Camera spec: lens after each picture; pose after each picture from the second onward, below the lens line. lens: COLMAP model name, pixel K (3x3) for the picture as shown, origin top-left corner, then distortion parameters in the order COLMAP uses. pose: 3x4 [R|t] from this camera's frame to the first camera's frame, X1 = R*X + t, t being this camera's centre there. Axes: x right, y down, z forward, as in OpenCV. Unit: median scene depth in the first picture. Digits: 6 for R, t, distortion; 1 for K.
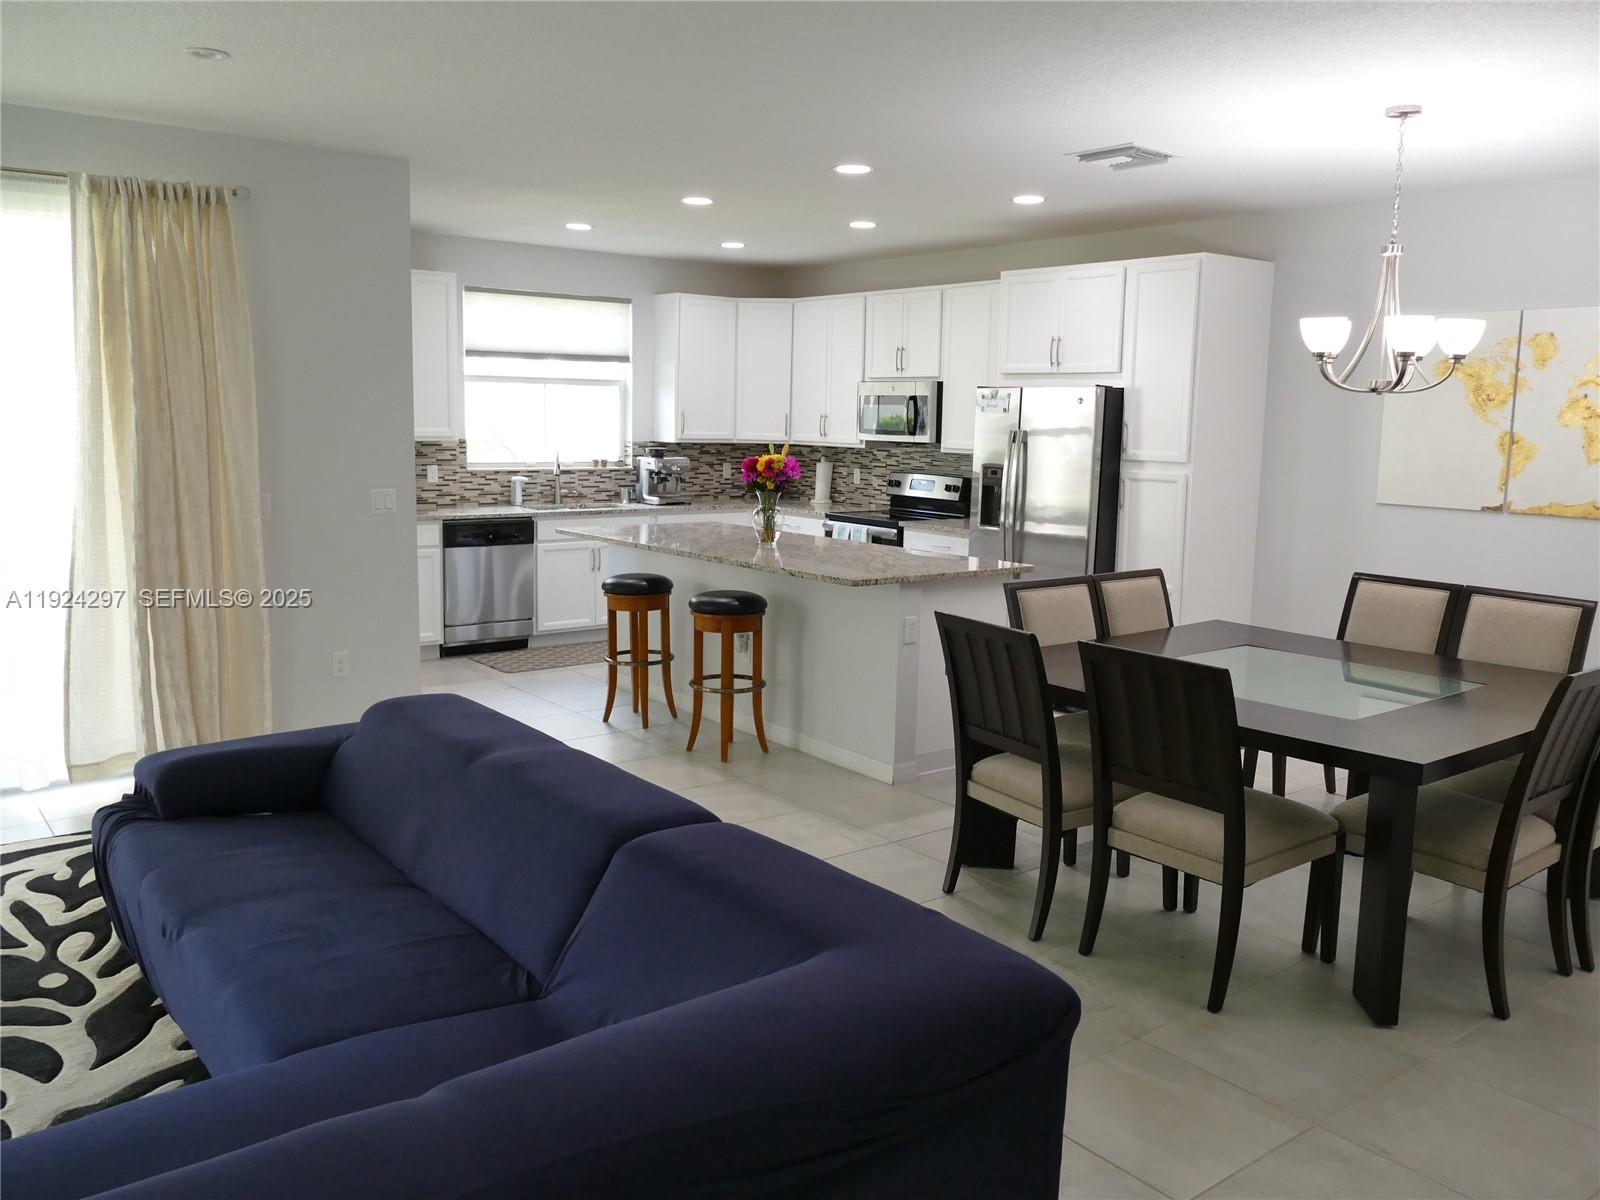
lens RADIAL K [[1278.3, 0, 800.0], [0, 1278.3, 600.0], [0, 0, 1]] dist [-0.015836, 0.007369]
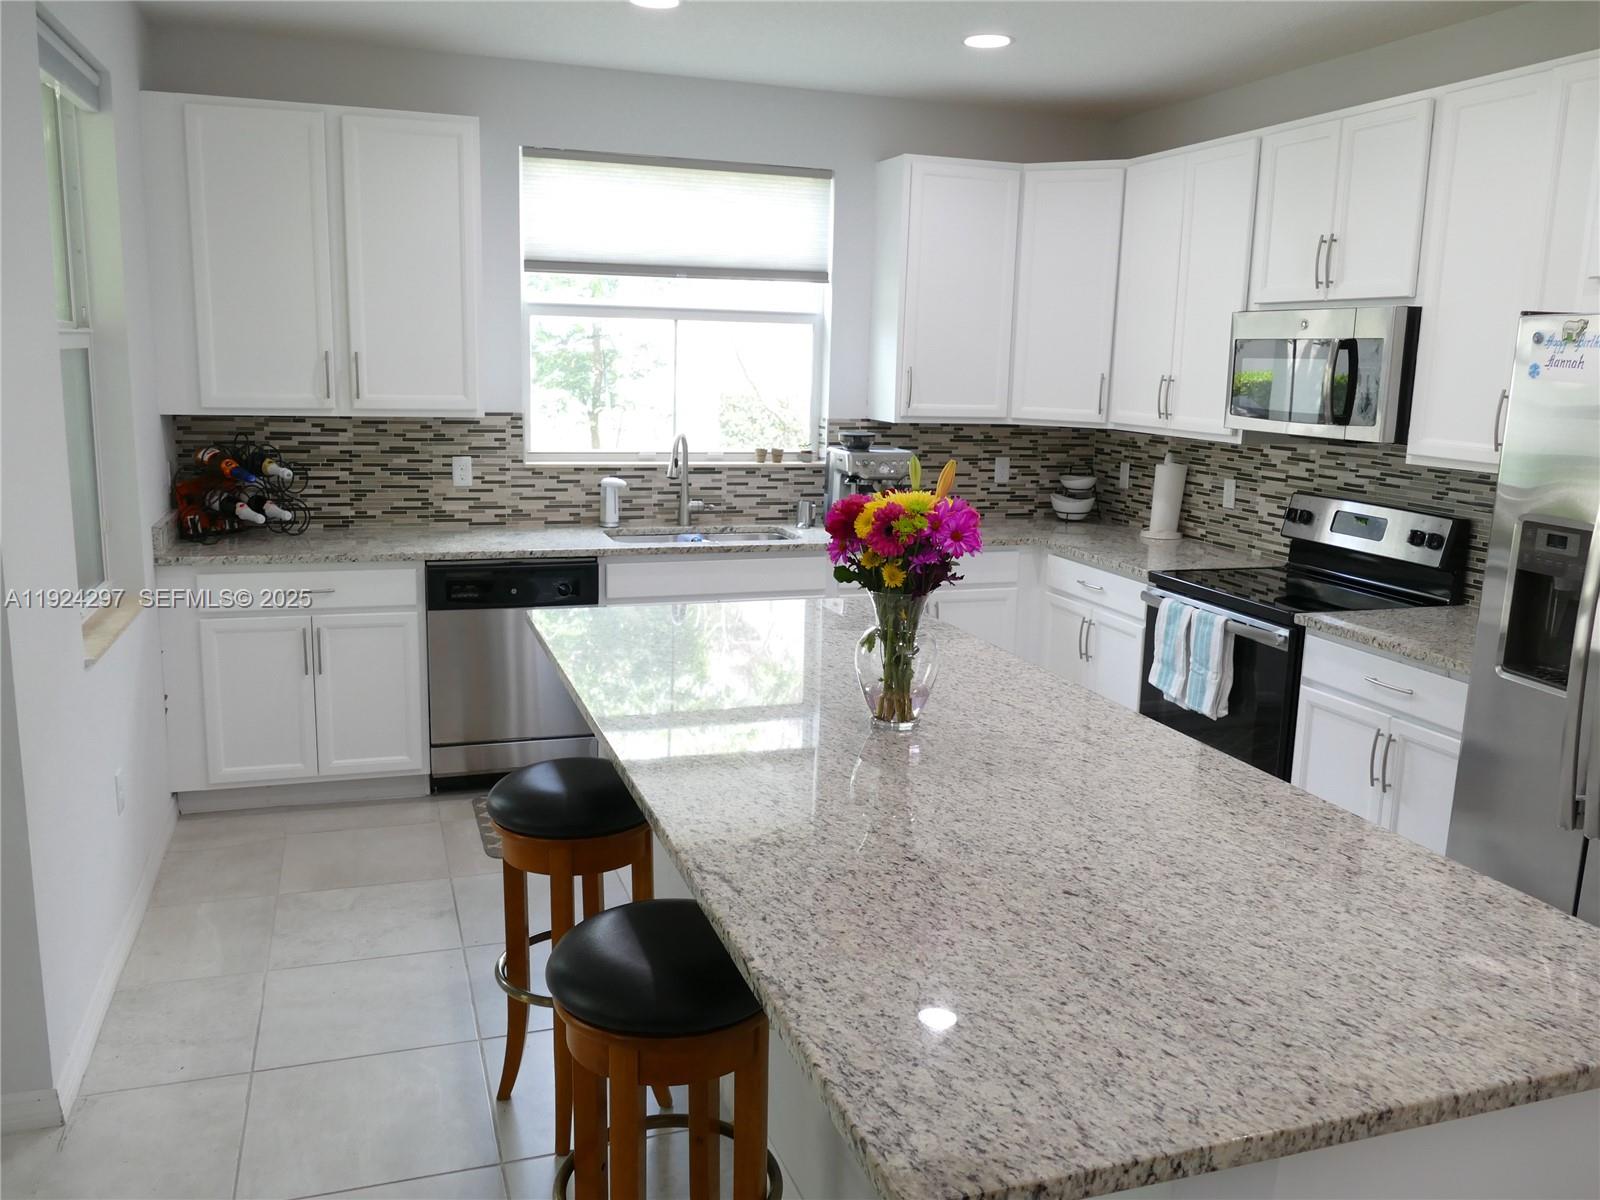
lens RADIAL K [[1278.3, 0, 800.0], [0, 1278.3, 600.0], [0, 0, 1]] dist [-0.015836, 0.007369]
pose [[0.946152, 0.064953, -0.317138, 0.049574], [-0.053478, 0.997565, 0.044764, -0.070827], [0.319274, -0.025394, 0.947322, 0.465567]]
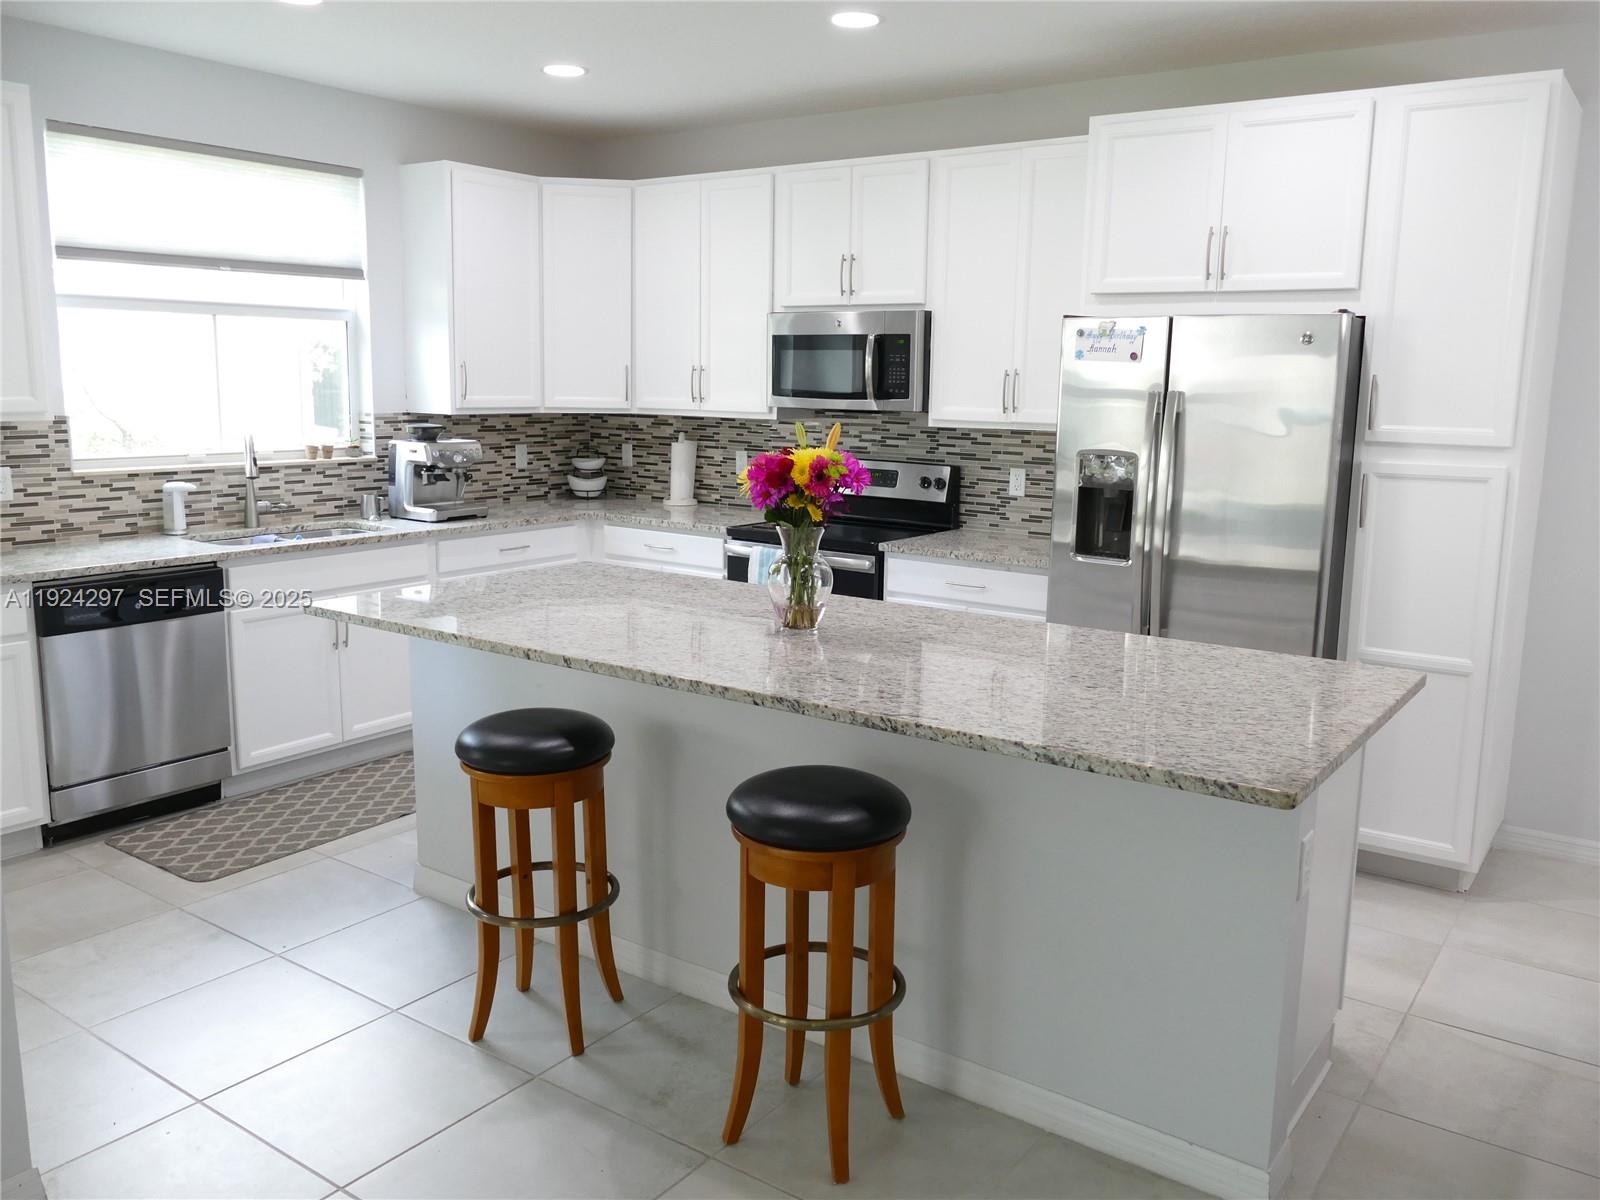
lens RADIAL K [[1278.3, 0, 800.0], [0, 1278.3, 600.0], [0, 0, 1]] dist [-0.015836, 0.007369]
pose [[0.958619, -0.054288, 0.279467, -0.117948], [0.044734, 0.998179, 0.040455, -0.055579], [-0.281155, -0.026279, 0.959303, 0.393134]]
